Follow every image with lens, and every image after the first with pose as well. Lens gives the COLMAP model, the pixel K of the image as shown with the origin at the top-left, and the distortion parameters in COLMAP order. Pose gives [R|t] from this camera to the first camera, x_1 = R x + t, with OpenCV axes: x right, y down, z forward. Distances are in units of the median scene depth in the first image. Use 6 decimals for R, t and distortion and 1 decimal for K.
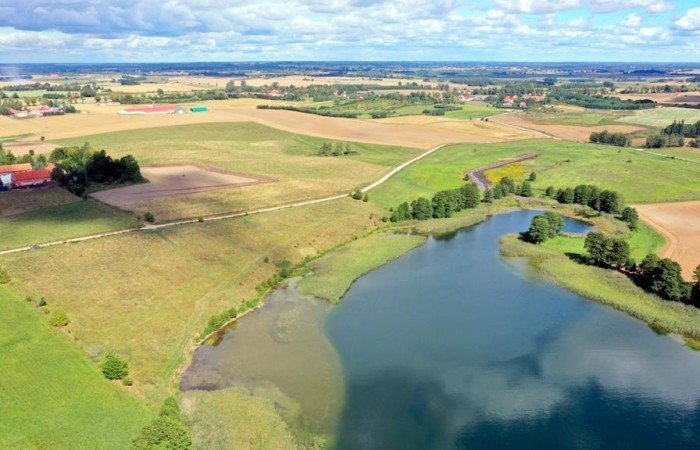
lens RADIAL K [[632.7, 0, 350.0], [0, 632.7, 225.0], [0, 0, 1]] dist [0.001388, 0.002283]
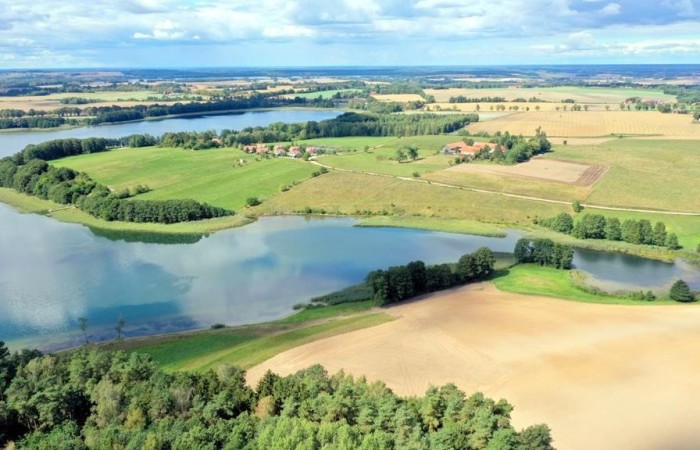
lens RADIAL K [[632.7, 0, 350.0], [0, 632.7, 225.0], [0, 0, 1]] dist [0.001388, 0.002283]
pose [[0.187172, 0.246573, -0.950878, 0.445792], [-0.245425, 0.949025, 0.197782, -0.060573], [0.951175, 0.196350, 0.238146, 0.159884]]
